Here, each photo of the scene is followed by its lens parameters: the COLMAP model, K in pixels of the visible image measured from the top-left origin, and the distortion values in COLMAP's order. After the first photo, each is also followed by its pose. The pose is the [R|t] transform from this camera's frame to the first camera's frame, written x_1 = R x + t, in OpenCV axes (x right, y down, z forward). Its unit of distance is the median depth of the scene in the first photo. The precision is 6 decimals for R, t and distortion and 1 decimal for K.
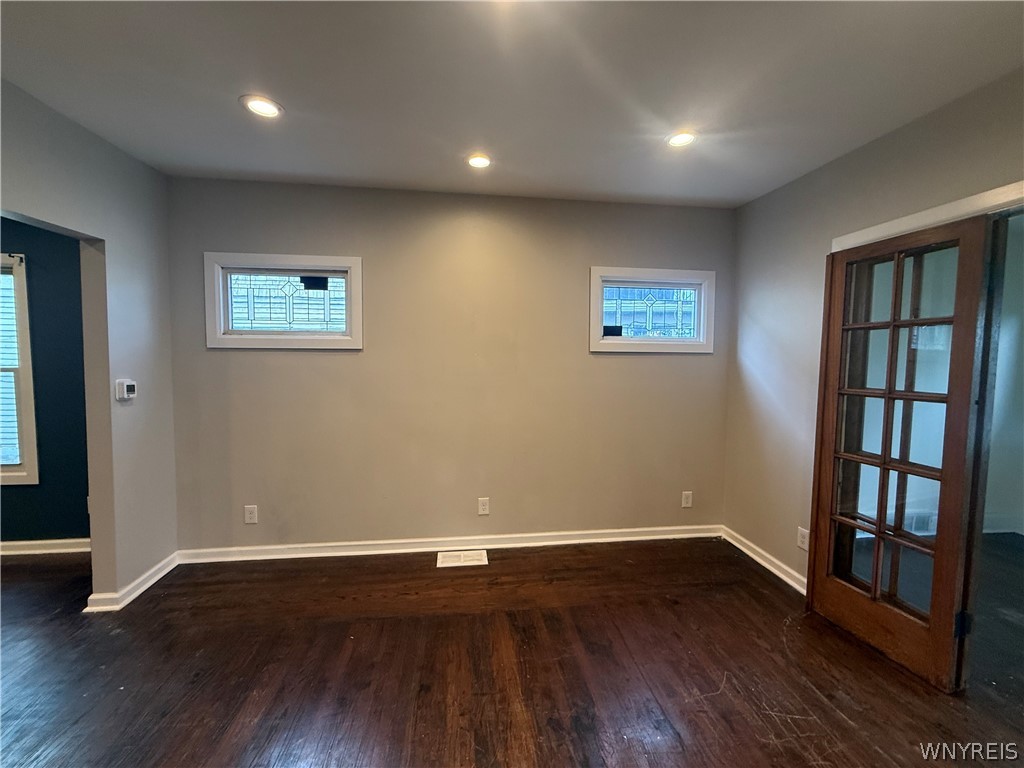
lens RADIAL K [[410.7, 0, 512.3], [0, 410.7, 381.7], [0, 0, 1]] dist [0.001142, 0.000191]
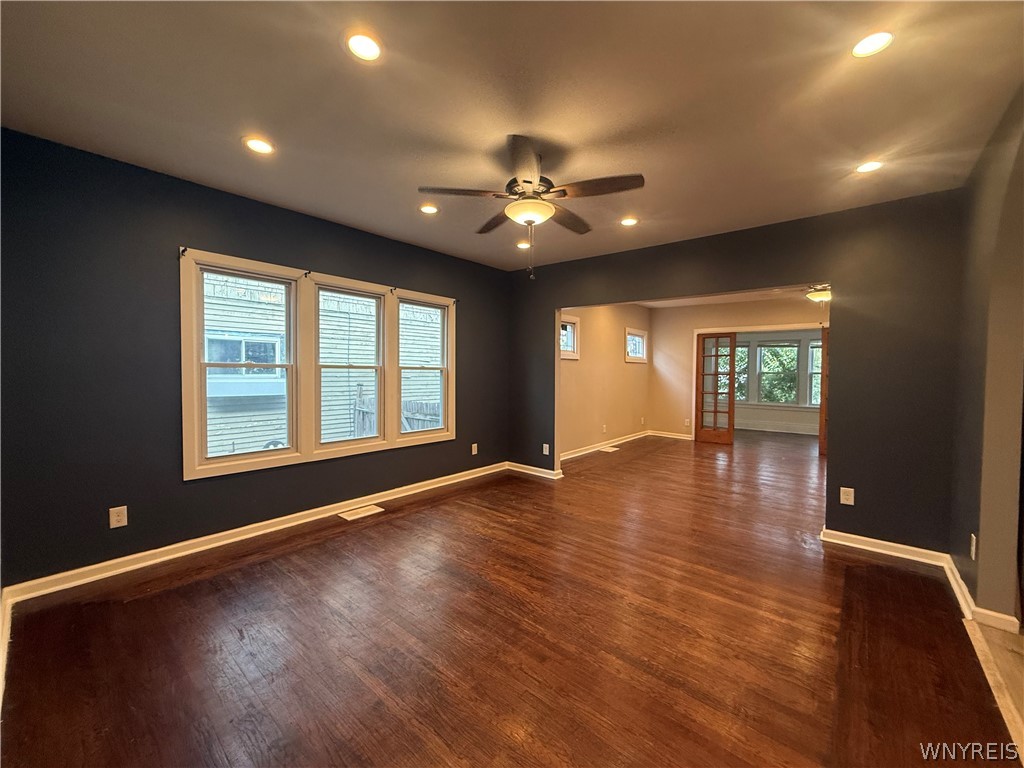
lens RADIAL K [[410.7, 0, 511.5], [0, 410.7, 382.4], [0, 0, 1]] dist [0.001142, 0.000191]
pose [[0.748032, -0.017811, 0.663424, -2.039346], [0.034855, 0.999315, -0.012472, 0.053404], [-0.662747, 0.032453, 0.748140, -0.365538]]
